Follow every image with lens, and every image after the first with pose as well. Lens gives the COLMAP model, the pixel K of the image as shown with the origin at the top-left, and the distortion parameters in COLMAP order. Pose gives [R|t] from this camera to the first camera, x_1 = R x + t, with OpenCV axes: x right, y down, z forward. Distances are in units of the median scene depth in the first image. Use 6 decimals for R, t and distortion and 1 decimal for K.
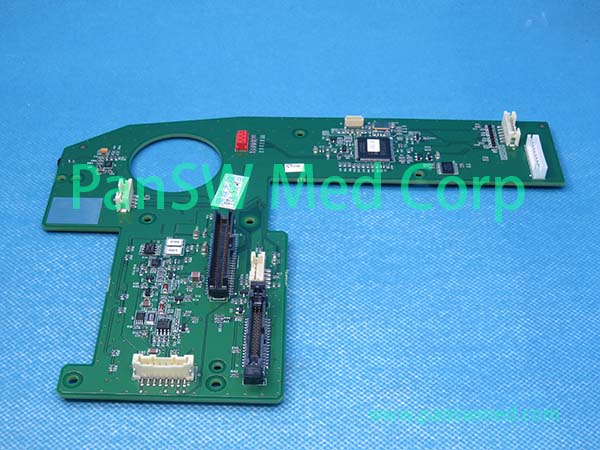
lens RADIAL K [[968.7, 0, 301.7], [0, 968.7, 224.6], [0, 0, 1]] dist [-0.074102, 0.000000]
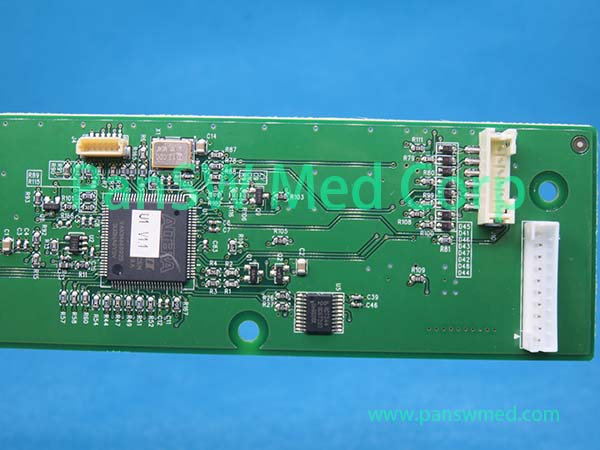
lens RADIAL K [[968.7, 0, 299.3], [0, 968.7, 224.8], [0, 0, 1]] dist [-0.074102, 0.000000]
pose [[0.999790, 0.015993, -0.012781, 0.144391], [-0.002992, 0.731722, 0.681596, -0.363457], [0.020253, -0.681415, 0.731617, 0.708912]]
